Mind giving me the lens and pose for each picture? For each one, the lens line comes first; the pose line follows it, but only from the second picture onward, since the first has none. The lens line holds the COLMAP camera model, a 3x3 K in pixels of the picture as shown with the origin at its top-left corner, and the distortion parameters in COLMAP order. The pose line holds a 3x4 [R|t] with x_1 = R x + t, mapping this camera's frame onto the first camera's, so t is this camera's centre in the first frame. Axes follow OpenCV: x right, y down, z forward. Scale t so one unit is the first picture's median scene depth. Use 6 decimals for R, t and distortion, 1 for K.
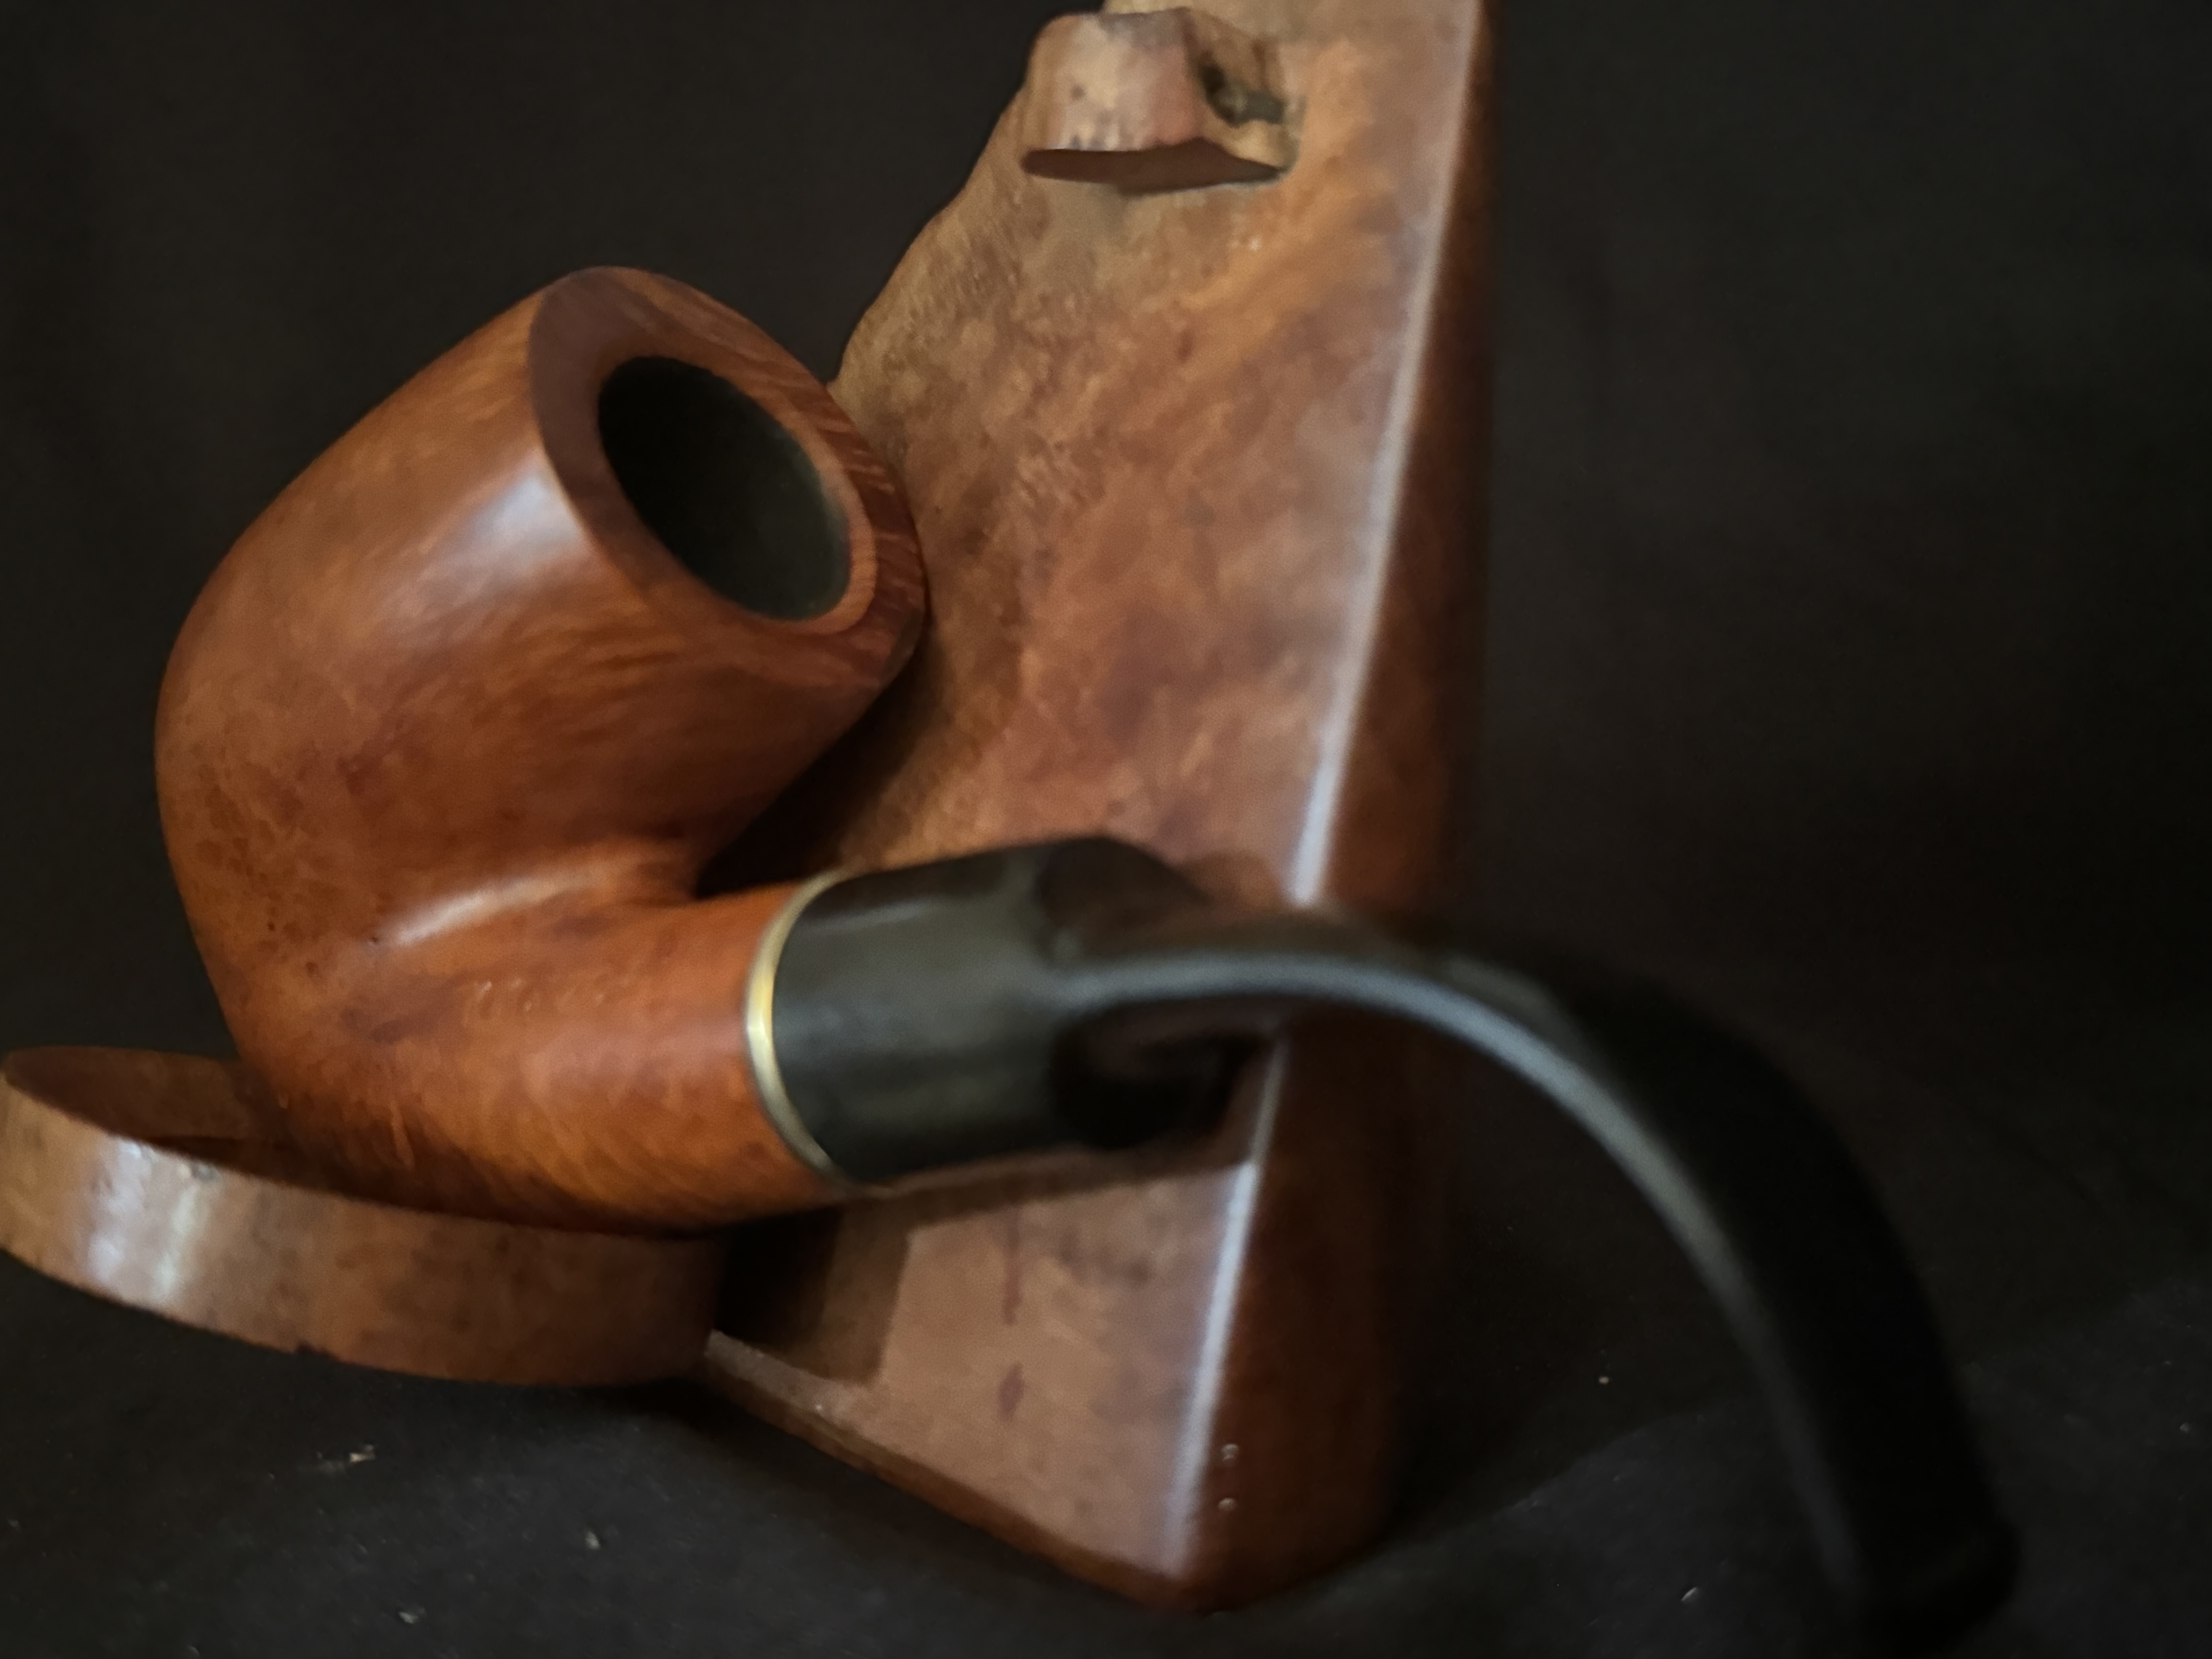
lens RADIAL K [[2439.6, 0, 1103.0], [0, 2439.6, 836.6], [0, 0, 1]] dist [0.082992, 0.000000]
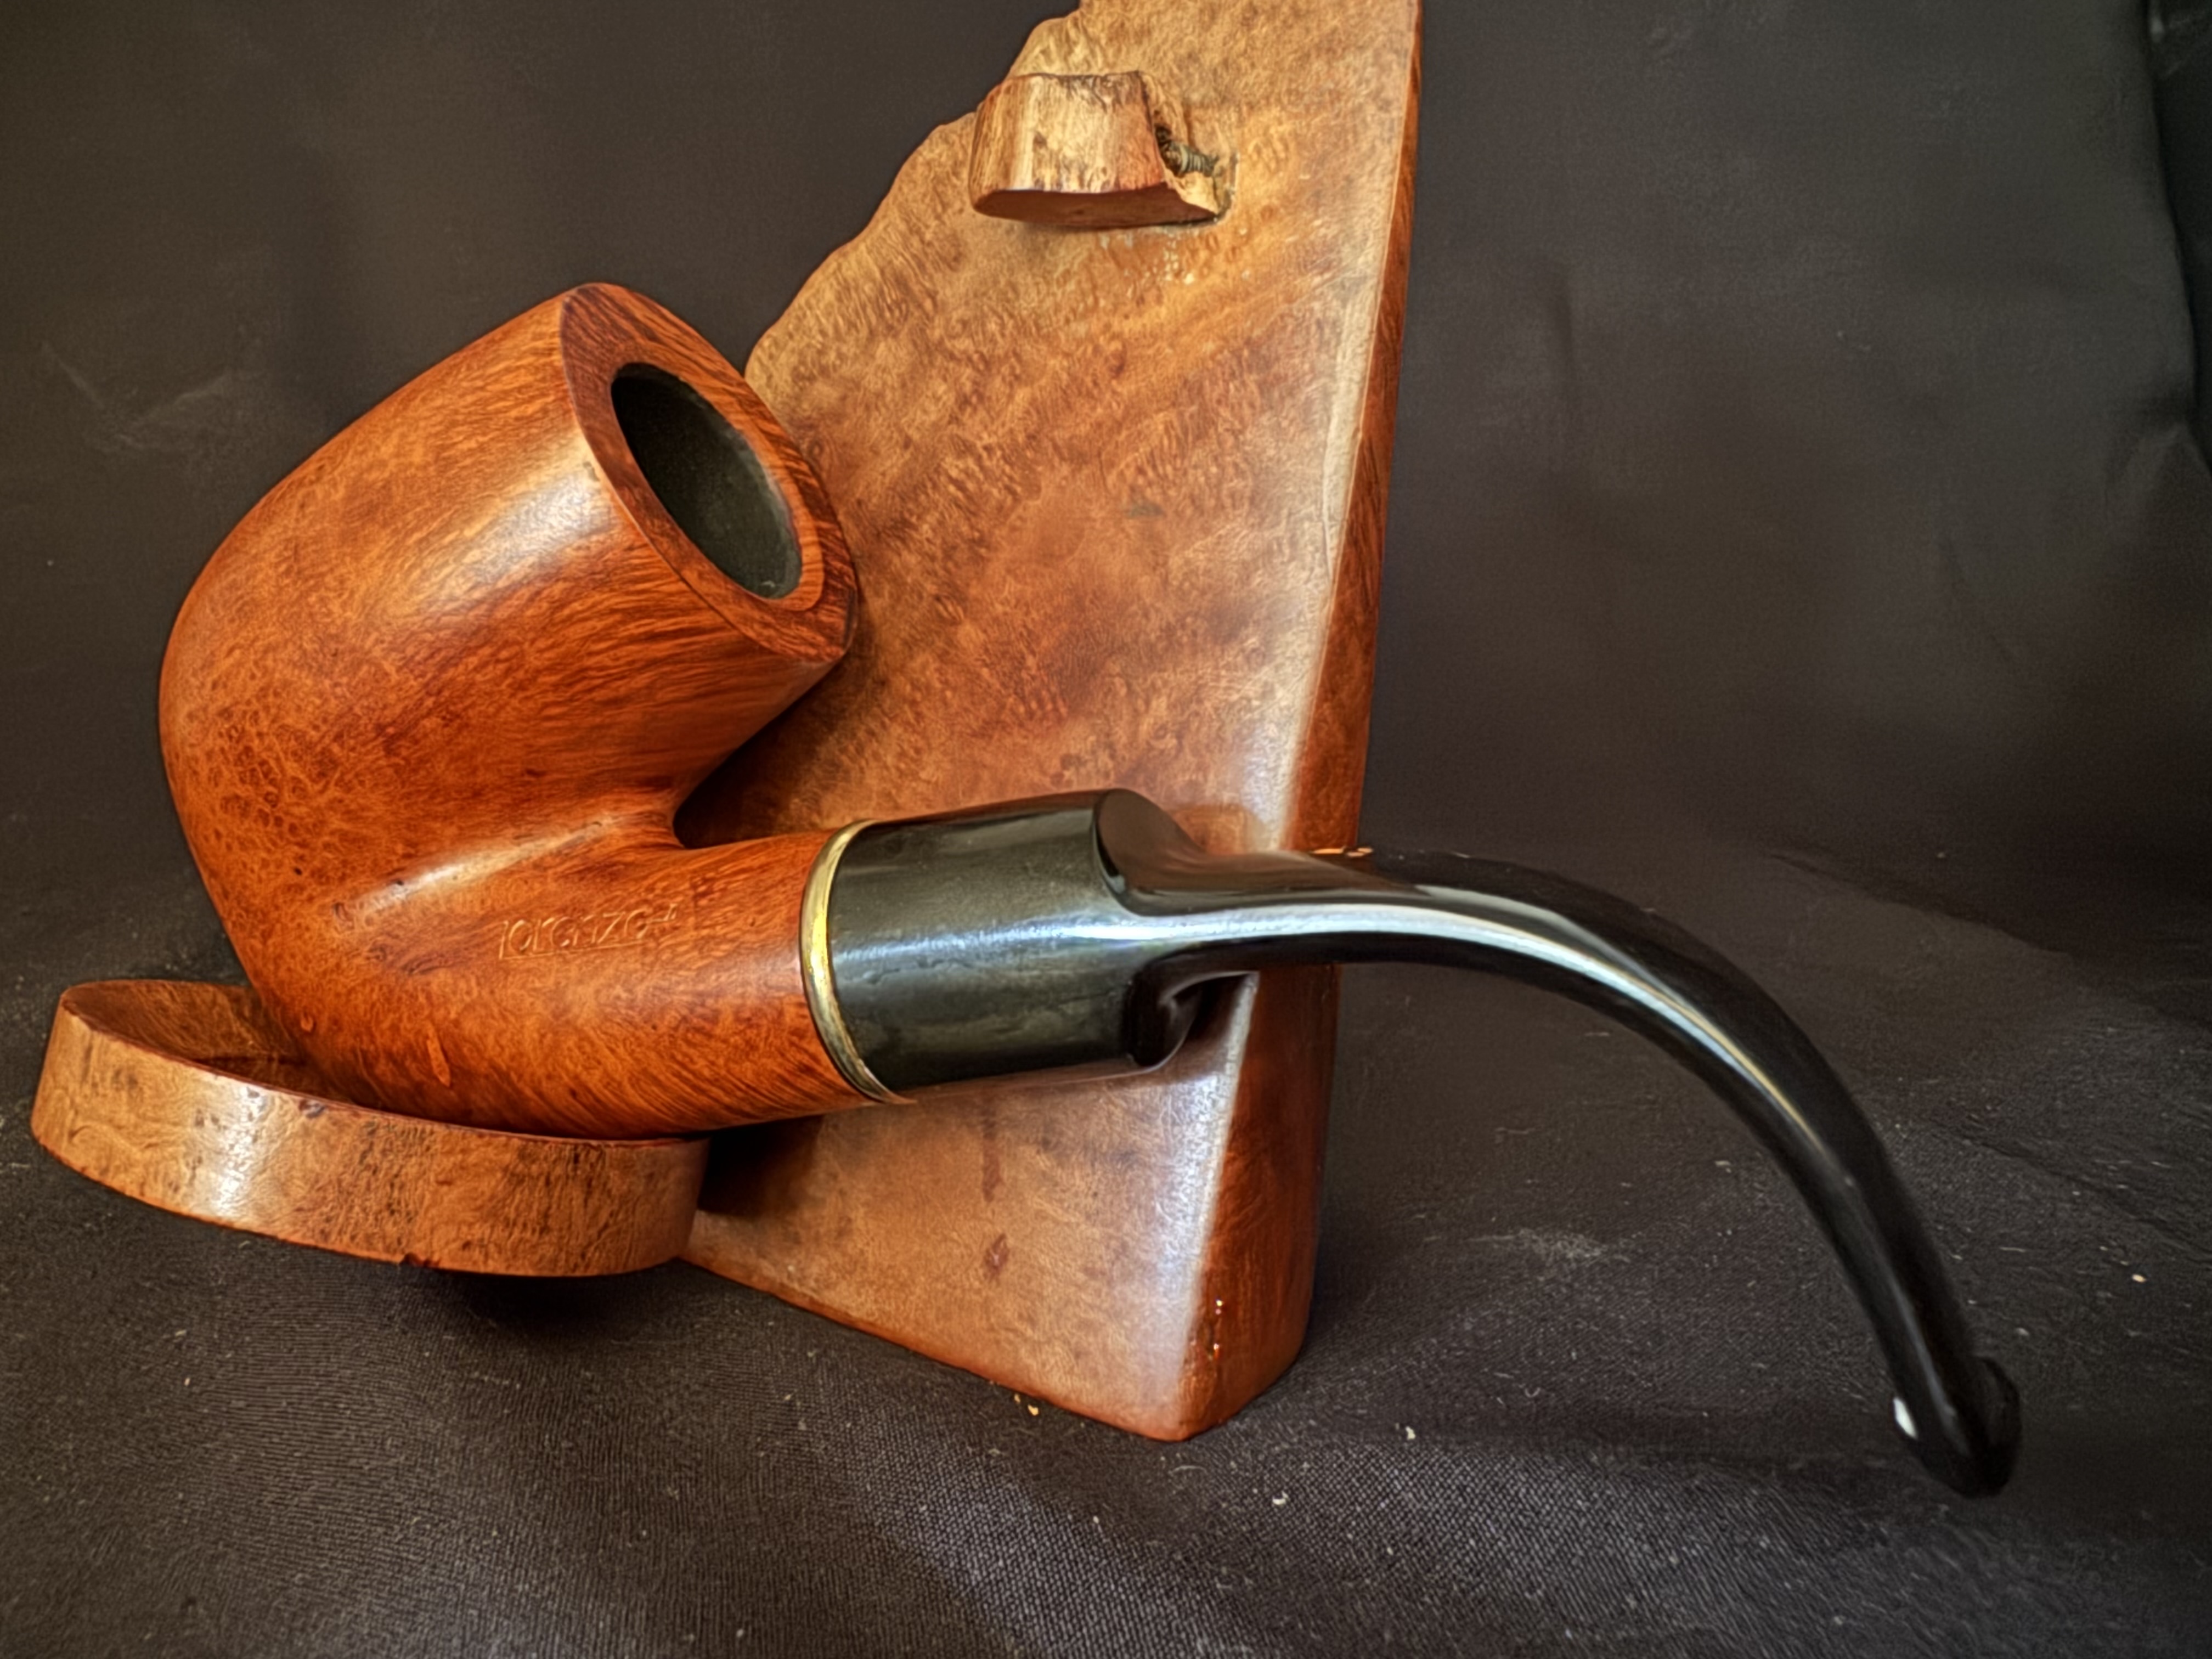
lens RADIAL K [[1781.6, 0, 923.8], [0, 1781.6, 839.7], [0, 0, 1]] dist [-0.016052, 0.003409]
pose [[0.985340, -0.017958, 0.169656, -0.209846], [0.008844, 0.998484, 0.054323, -0.020795], [-0.170374, -0.052026, 0.984005, 0.168728]]
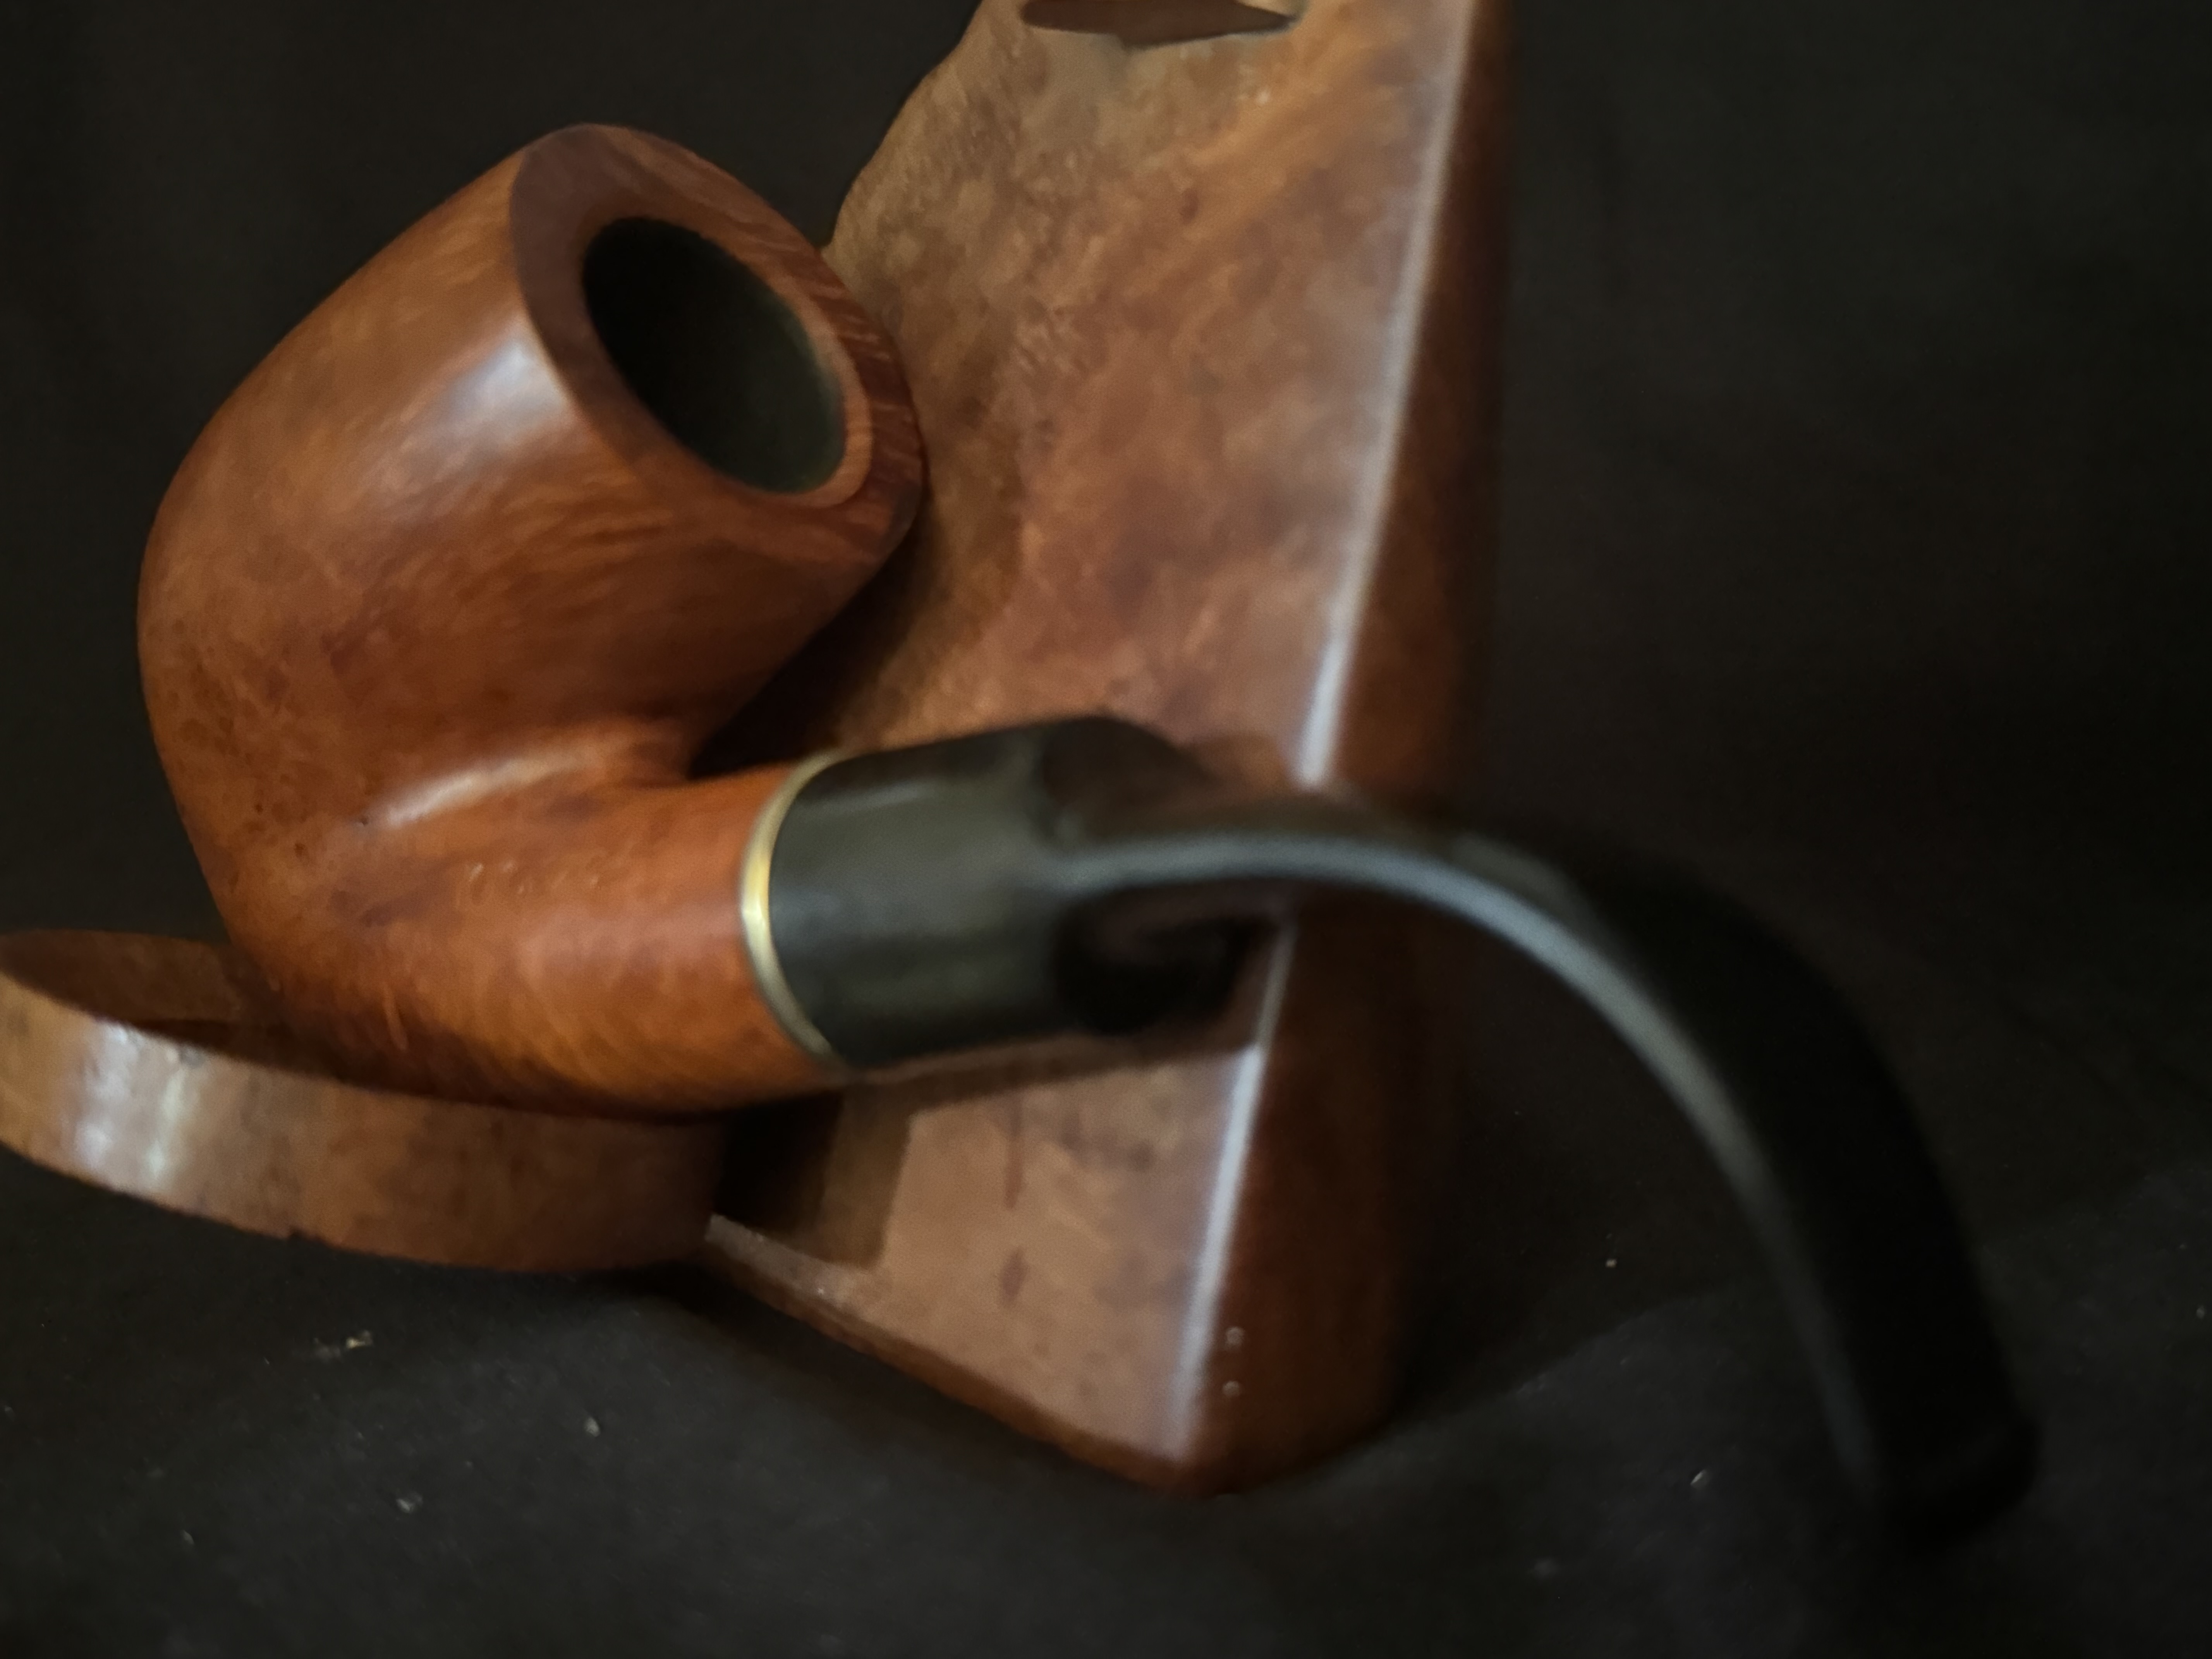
lens RADIAL K [[2439.6, 0, 1100.7], [0, 2439.6, 844.0], [0, 0, 1]] dist [0.082992, 0.000000]
pose [[0.999994, -0.001346, -0.003136, 0.001004], [0.001508, 0.998634, 0.052238, 0.000190], [0.003061, -0.052243, 0.998630, 0.021554]]
